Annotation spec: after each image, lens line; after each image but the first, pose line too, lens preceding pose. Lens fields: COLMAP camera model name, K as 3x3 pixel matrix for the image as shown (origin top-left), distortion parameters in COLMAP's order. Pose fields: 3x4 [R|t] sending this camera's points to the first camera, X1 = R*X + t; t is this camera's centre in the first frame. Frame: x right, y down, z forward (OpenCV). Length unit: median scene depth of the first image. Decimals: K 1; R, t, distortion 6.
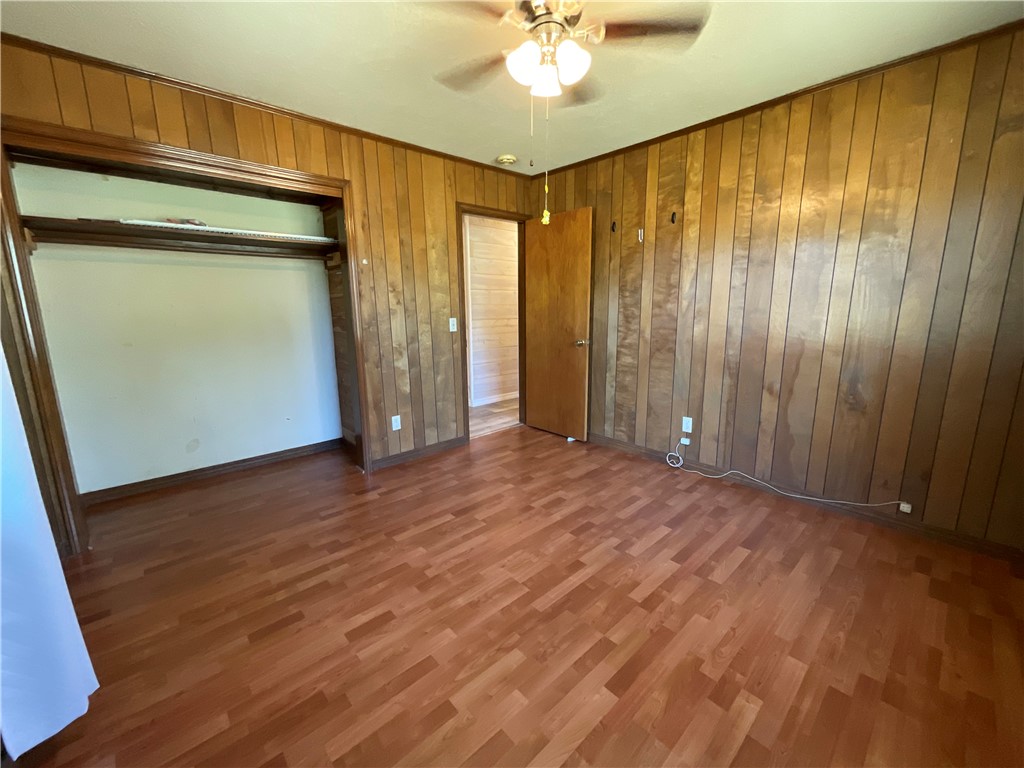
lens RADIAL K [[417.1, 0, 512.0], [0, 417.1, 384.0], [0, 0, 1]] dist [-0.001863, -0.000576]
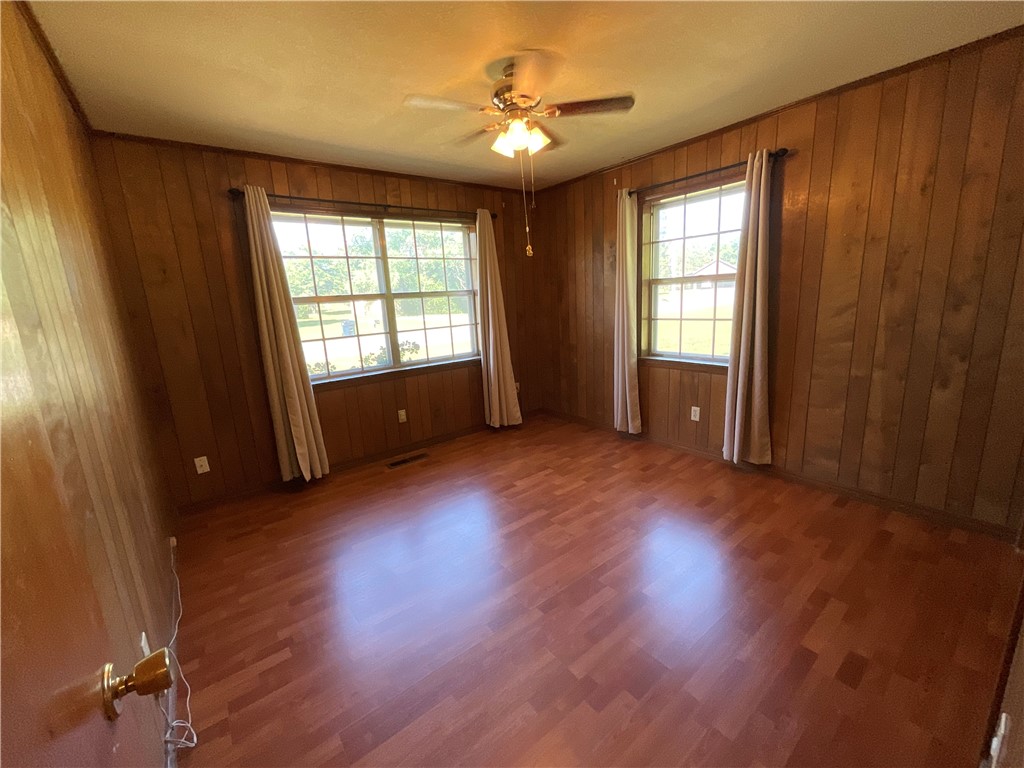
lens RADIAL K [[417.1, 0, 512.0], [0, 417.1, 384.0], [0, 0, 1]] dist [-0.001863, -0.000576]
pose [[-0.995378, 0.044331, 0.085185, 0.027987], [0.073963, 0.919678, 0.385644, -0.471665], [-0.061247, 0.390162, -0.918707, 2.127607]]
